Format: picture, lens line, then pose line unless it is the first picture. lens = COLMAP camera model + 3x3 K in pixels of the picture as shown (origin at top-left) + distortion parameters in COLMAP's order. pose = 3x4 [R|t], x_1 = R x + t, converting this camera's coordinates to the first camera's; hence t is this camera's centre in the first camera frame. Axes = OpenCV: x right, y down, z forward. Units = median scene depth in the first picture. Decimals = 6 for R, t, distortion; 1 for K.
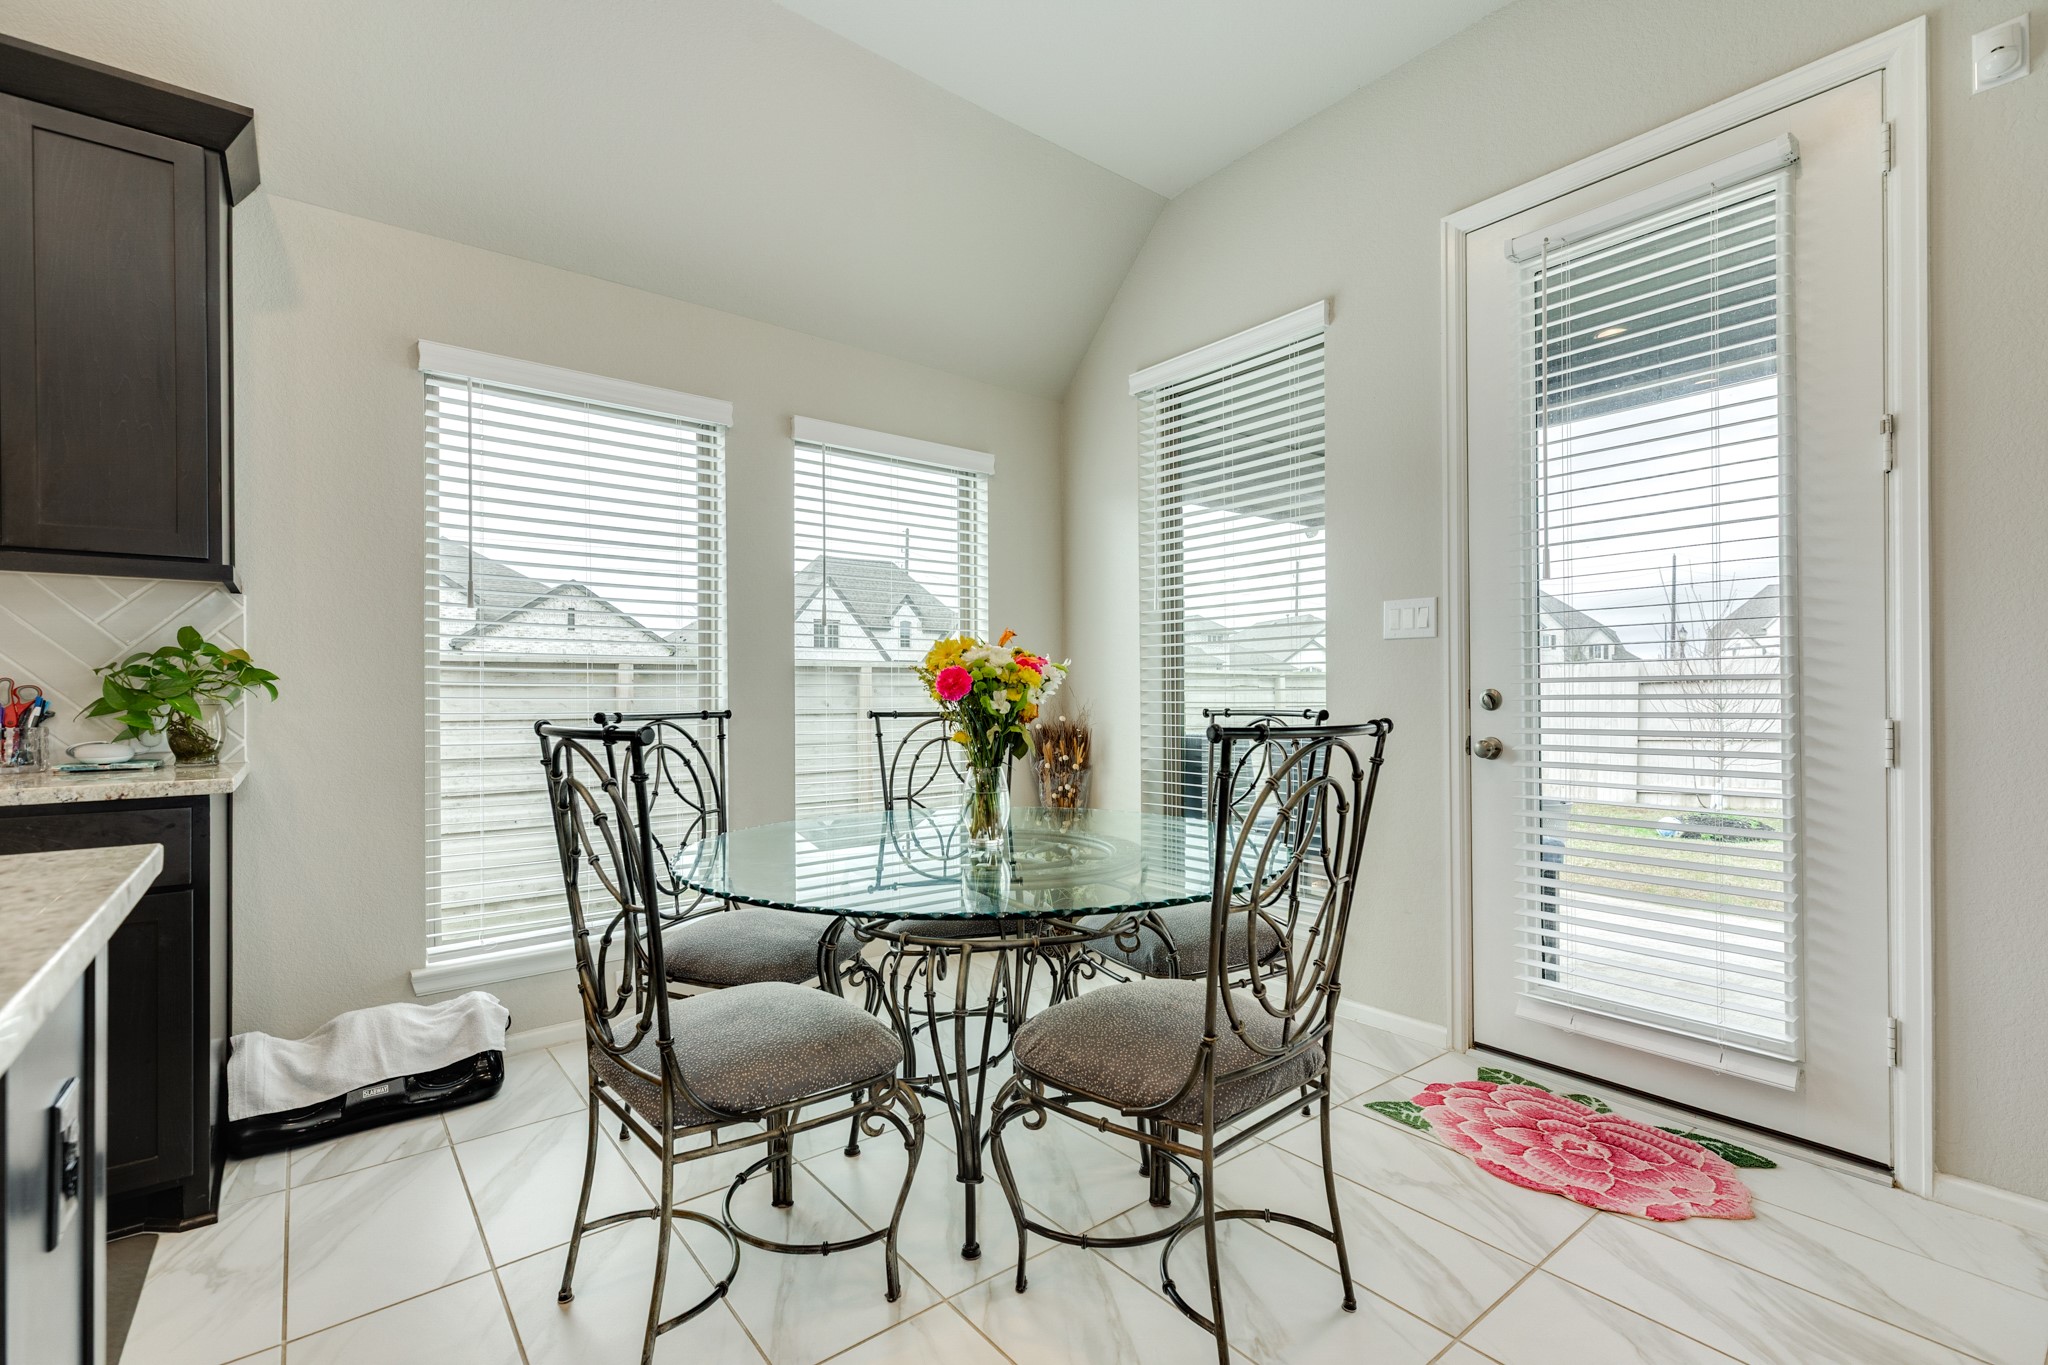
lens RADIAL K [[912.8, 0, 1022.6], [0, 912.8, 688.2], [0, 0, 1]] dist [0.007706, -0.000495]
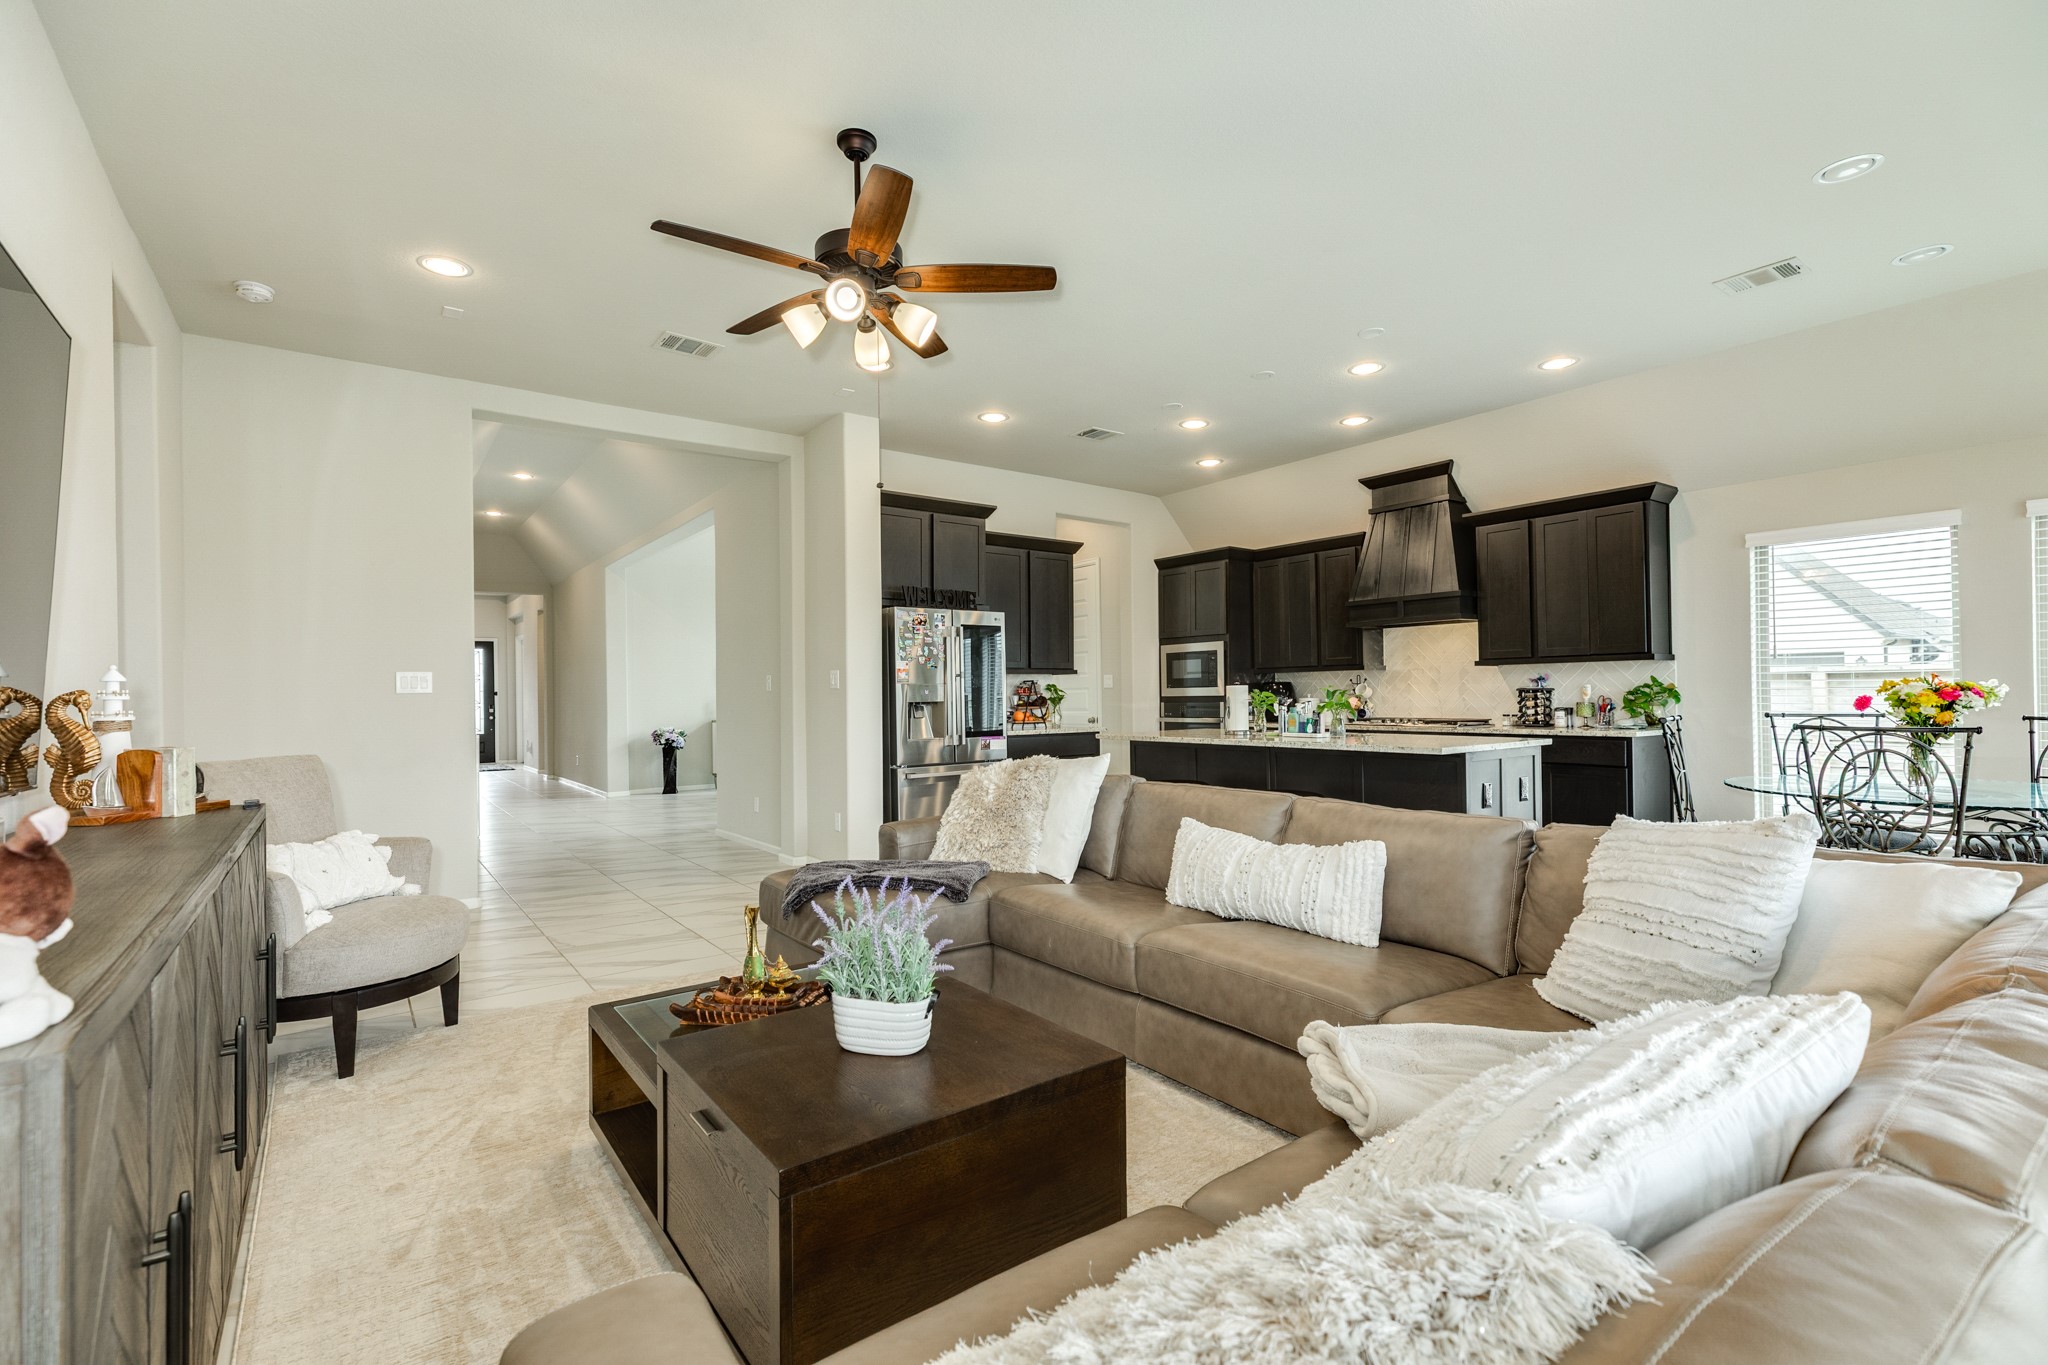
lens RADIAL K [[912.8, 0, 1022.6], [0, 912.8, 688.2], [0, 0, 1]] dist [0.007706, -0.000495]
pose [[-0.029531, -0.002314, -0.999561, 1.727065], [0.019659, 0.999803, -0.002895, -0.058822], [0.999371, -0.019736, -0.029479, -0.702153]]
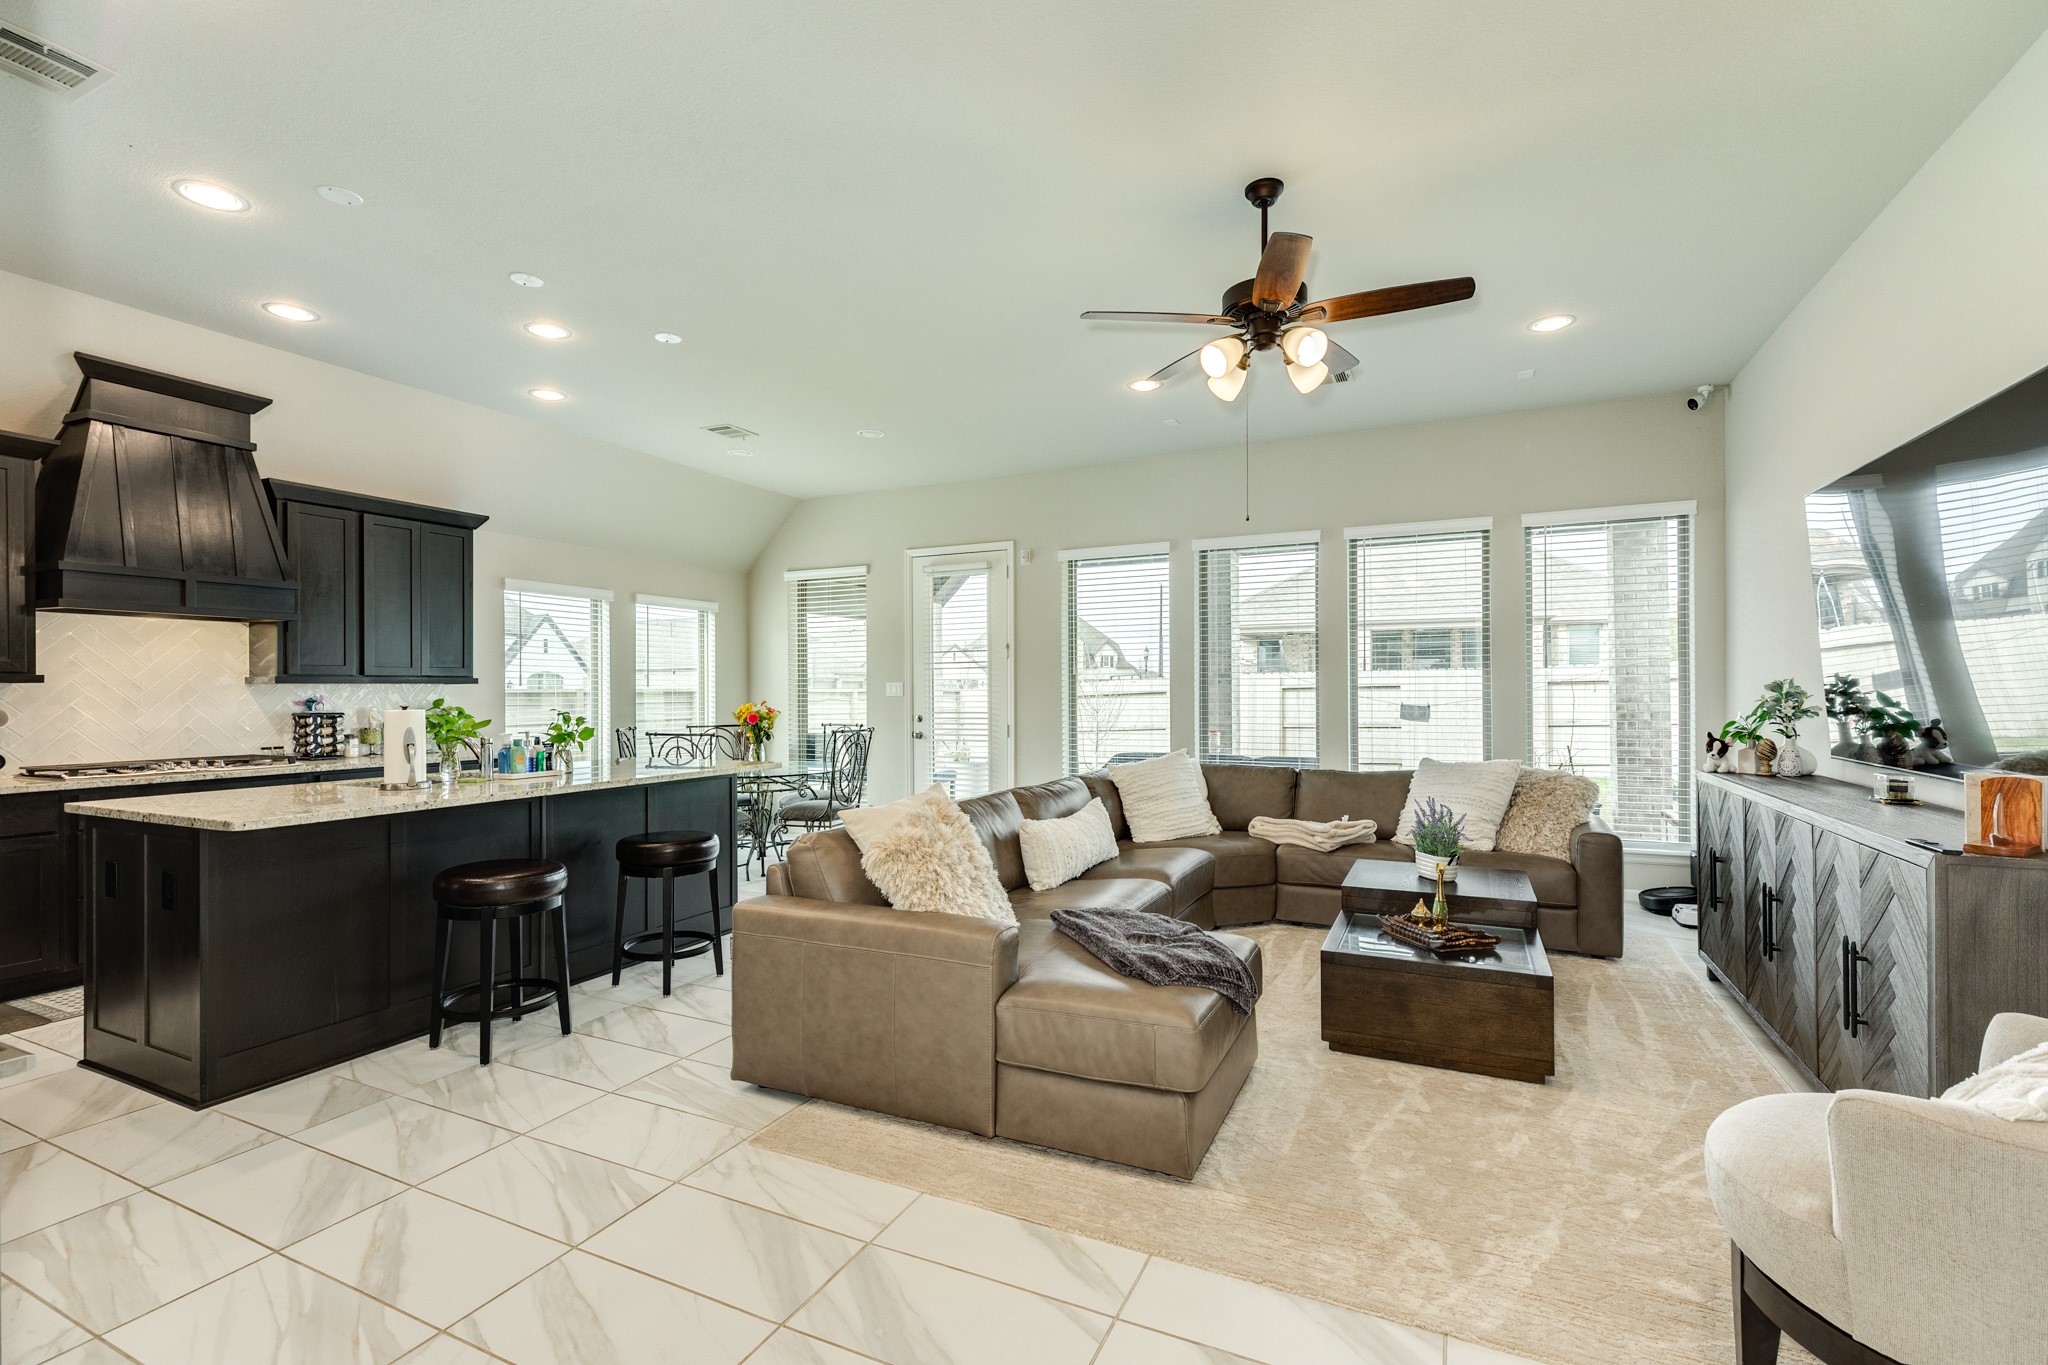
lens RADIAL K [[912.8, 0, 1022.6], [0, 912.8, 688.2], [0, 0, 1]] dist [0.007706, -0.000495]
pose [[0.899382, 0.001601, 0.437160, -0.546064], [-0.002420, 0.999996, 0.001316, -0.104789], [-0.437157, -0.002241, 0.899383, -2.069803]]
